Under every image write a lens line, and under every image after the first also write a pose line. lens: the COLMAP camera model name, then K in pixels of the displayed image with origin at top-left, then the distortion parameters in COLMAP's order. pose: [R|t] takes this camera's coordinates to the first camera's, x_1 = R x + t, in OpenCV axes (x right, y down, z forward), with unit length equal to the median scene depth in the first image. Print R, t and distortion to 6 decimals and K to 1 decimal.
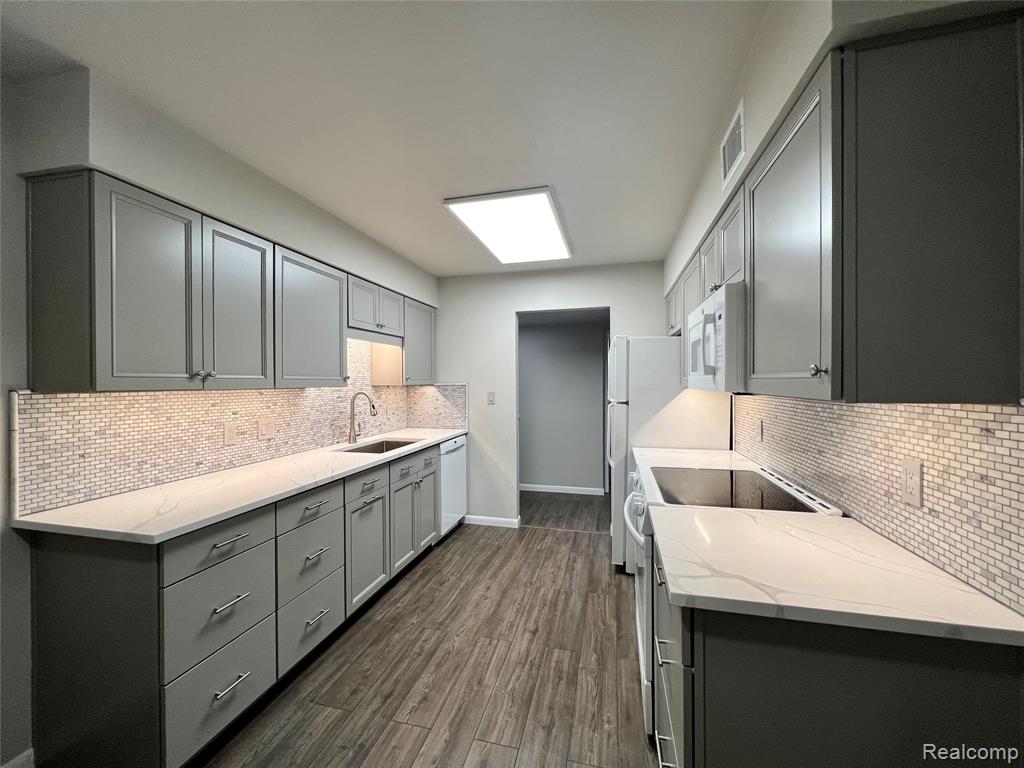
lens RADIAL K [[407.8, 0, 508.8], [0, 407.8, 383.5], [0, 0, 1]] dist [-0.003649, 0.001038]
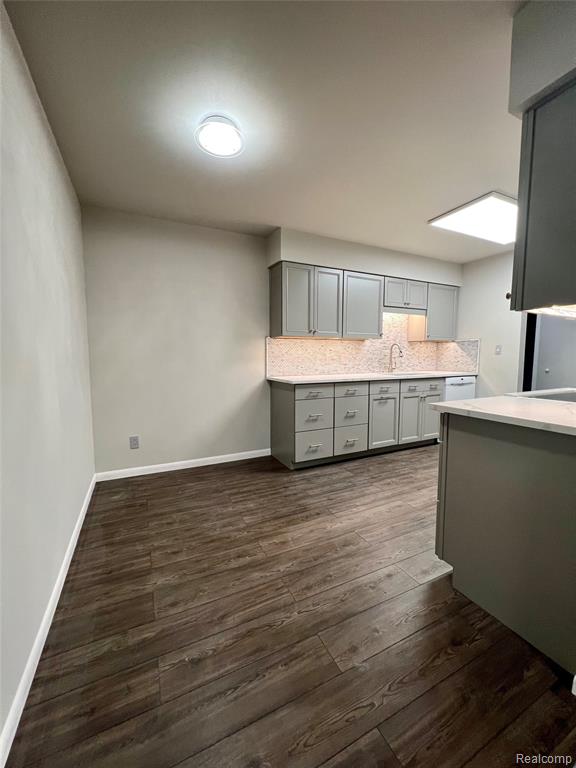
lens RADIAL K [[305.8, 0, 287.9], [0, 305.8, 382.8], [0, 0, 1]] dist [-0.003649, 0.001038]
pose [[0.648136, 0.073837, -0.757937, 0.516877], [-0.005653, 0.995727, 0.092169, 0.105301], [0.761504, -0.055453, 0.645784, -0.312121]]
